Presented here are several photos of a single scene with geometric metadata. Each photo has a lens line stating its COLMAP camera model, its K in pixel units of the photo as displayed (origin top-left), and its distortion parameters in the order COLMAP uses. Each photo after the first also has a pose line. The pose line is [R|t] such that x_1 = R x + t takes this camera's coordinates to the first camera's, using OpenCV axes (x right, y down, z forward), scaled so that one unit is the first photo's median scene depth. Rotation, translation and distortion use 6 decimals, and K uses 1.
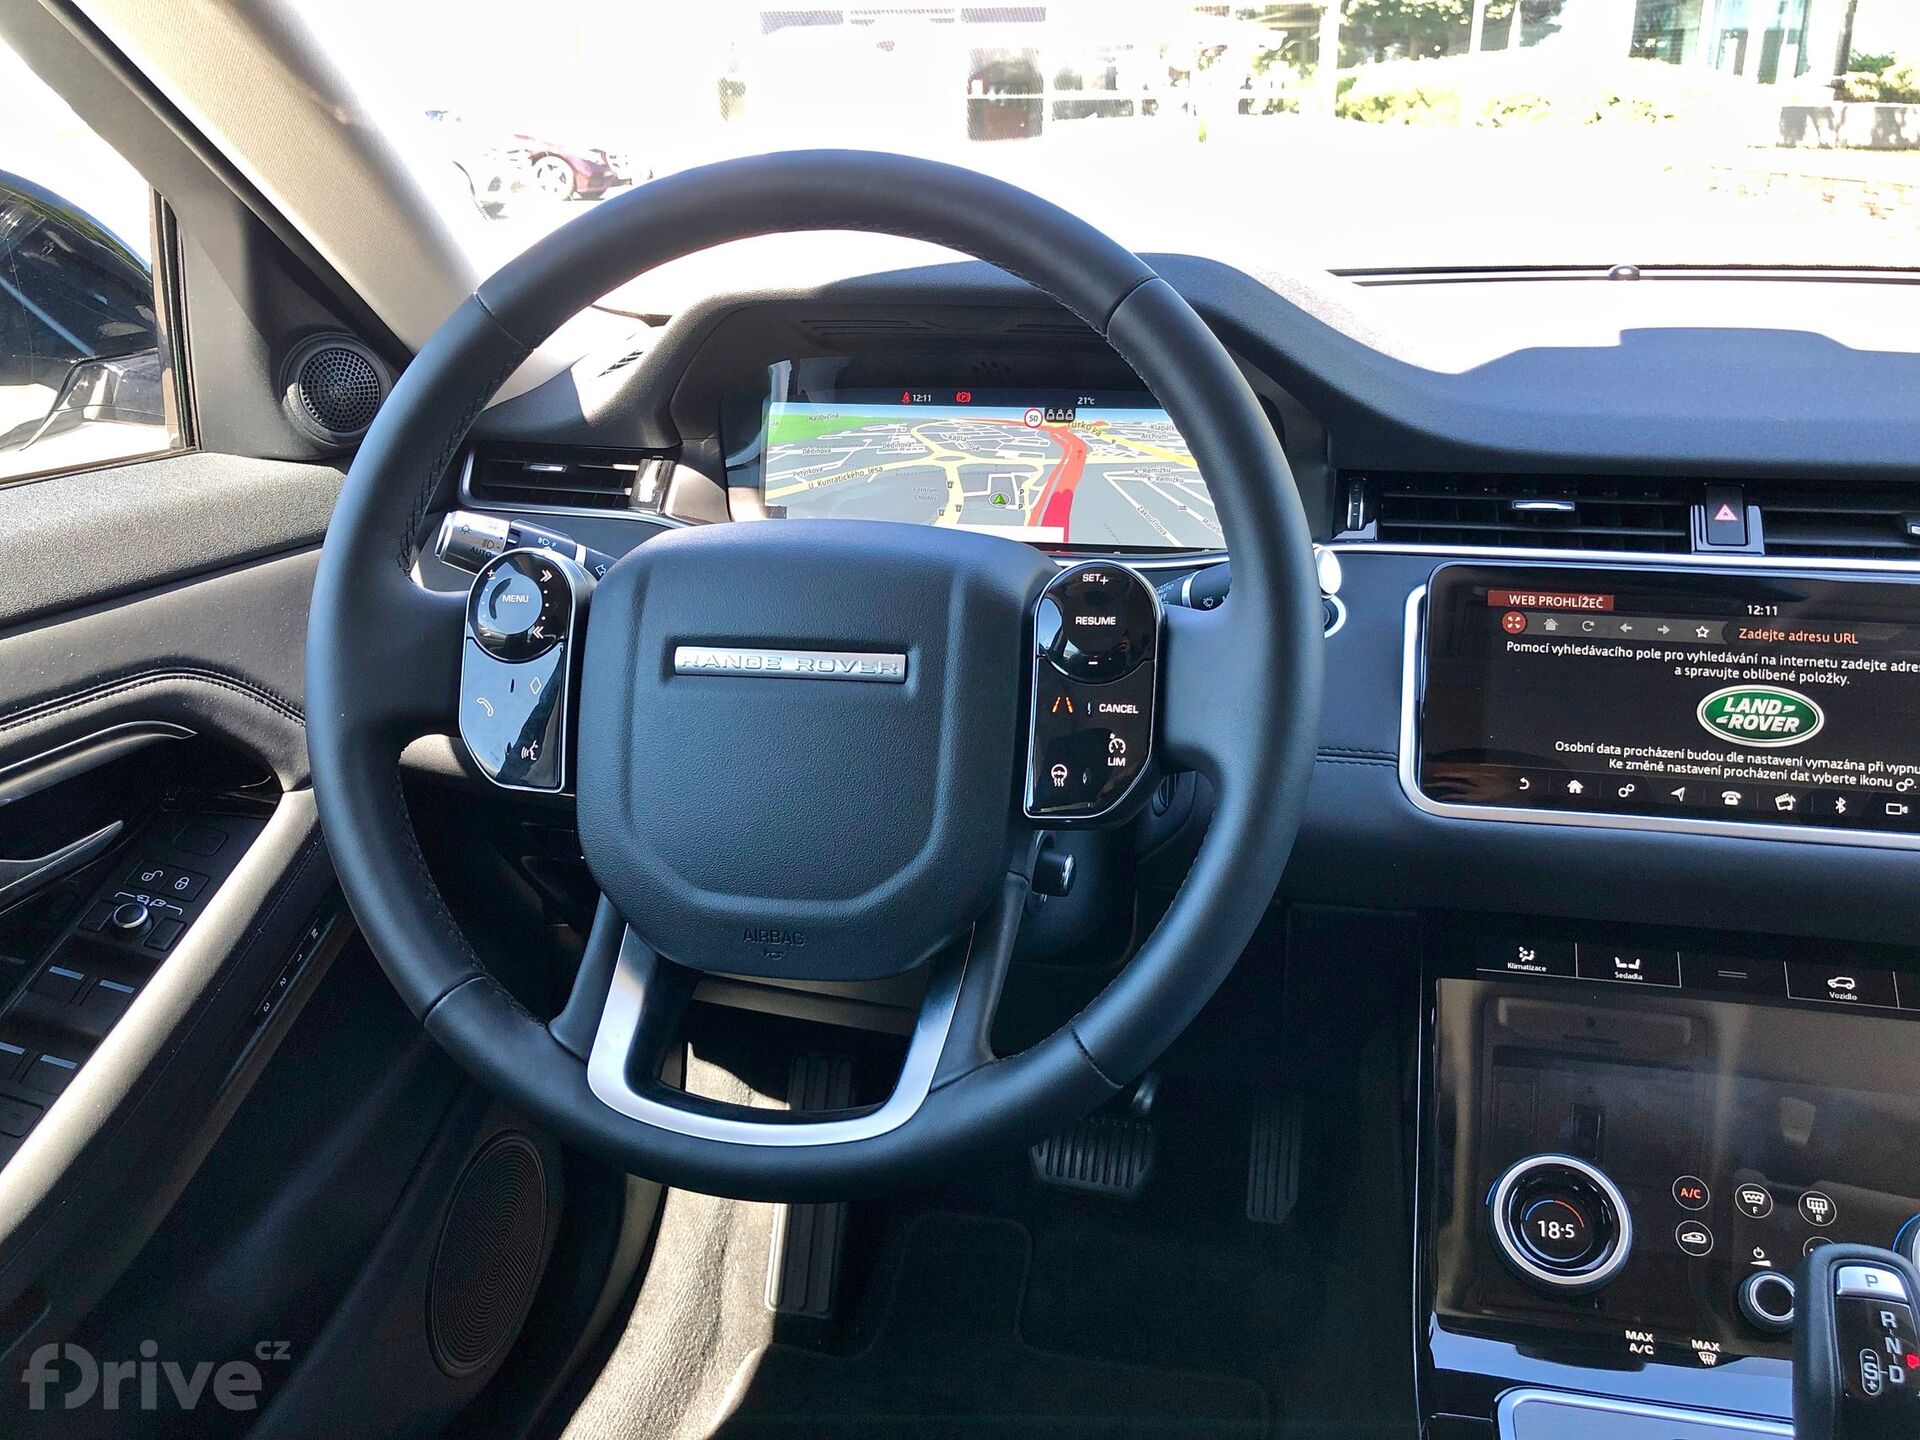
lens RADIAL K [[1591.9, 0, 961.2], [0, 1591.9, 704.5], [0, 0, 1]] dist [0.017744, -0.029099]
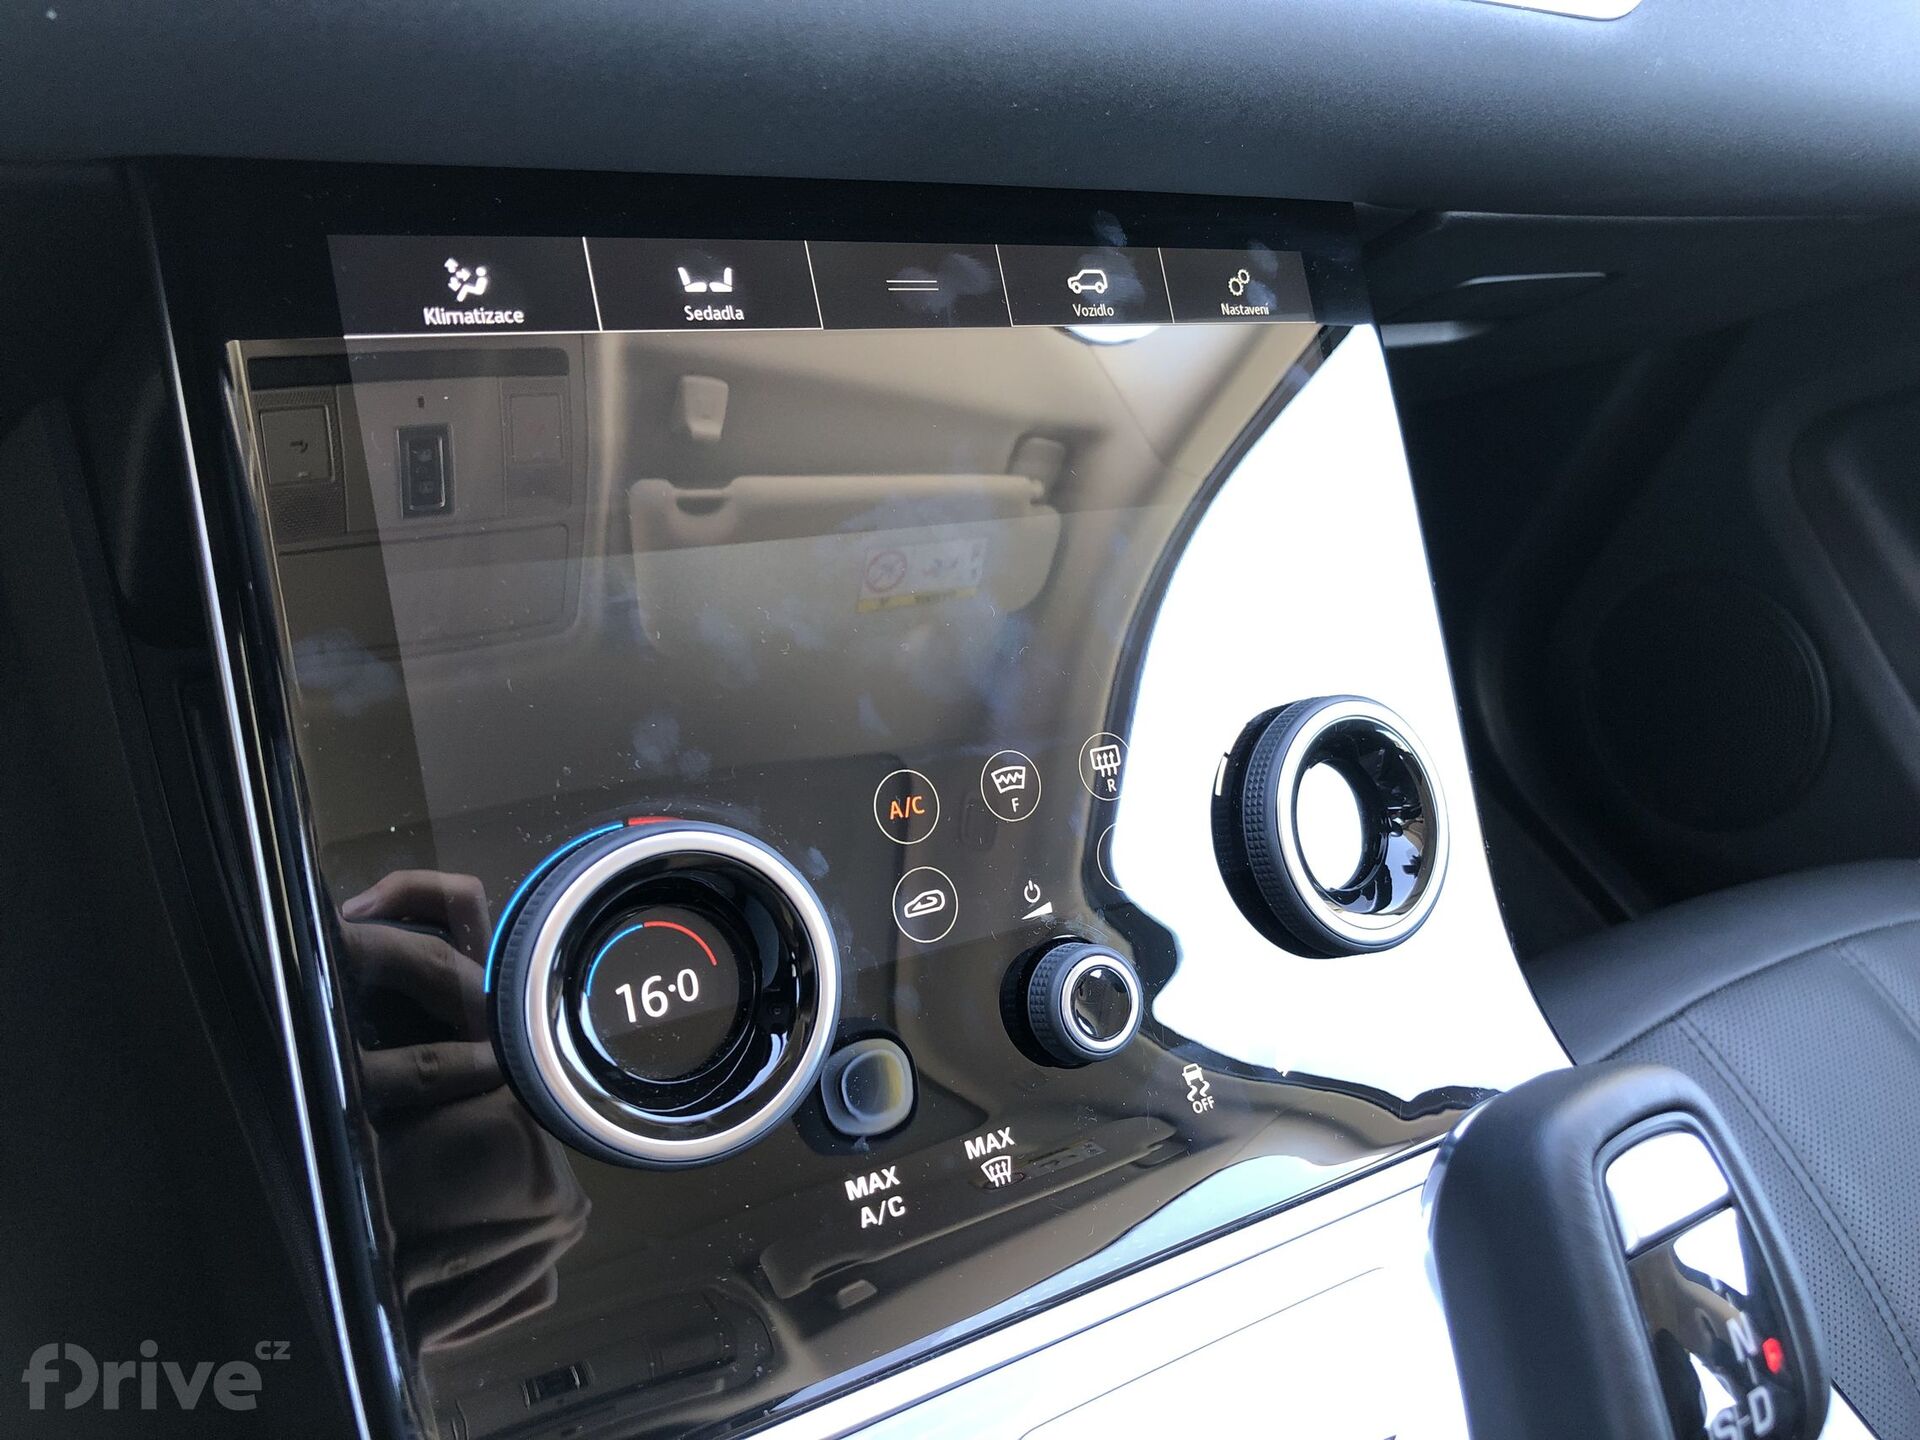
lens RADIAL K [[1591.9, 0, 955.4], [0, 1591.9, 700.4], [0, 0, 1]] dist [0.017744, -0.029099]
pose [[0.706698, -0.272592, 0.652895, 0.167793], [-0.062236, 0.895272, 0.441151, 0.074590], [-0.704773, -0.352394, 0.615722, 0.661331]]
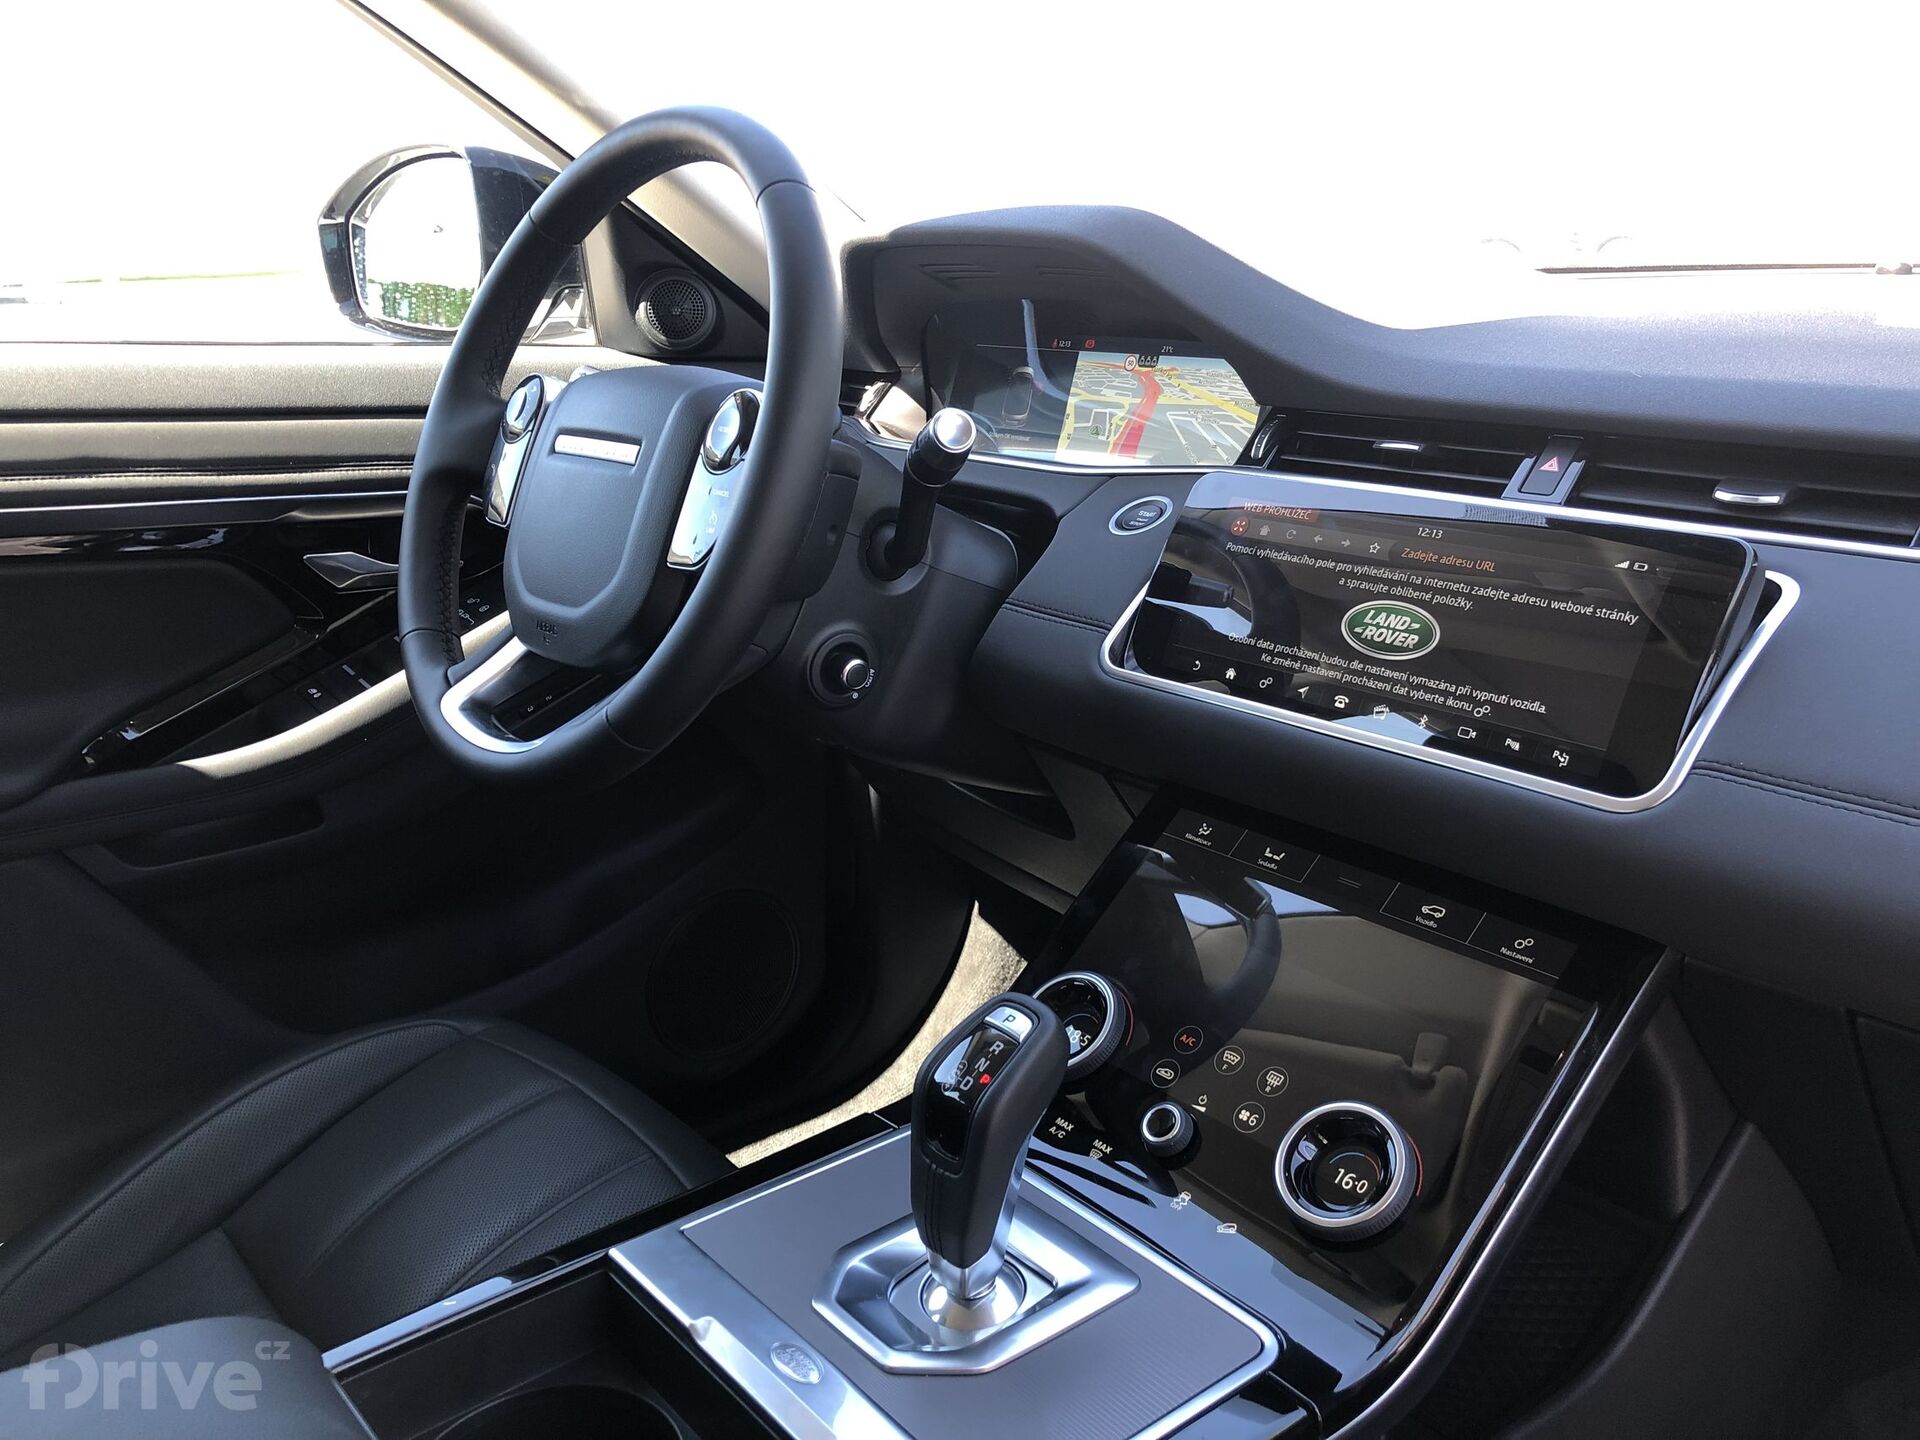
lens RADIAL K [[1591.9, 0, 973.6], [0, 1591.9, 718.7], [0, 0, 1]] dist [0.017744, -0.029099]
pose [[0.802639, 0.179711, -0.568749, 0.833237], [-0.203423, 0.978839, 0.022211, 0.089852], [0.560705, 0.097869, 0.822211, 0.009163]]
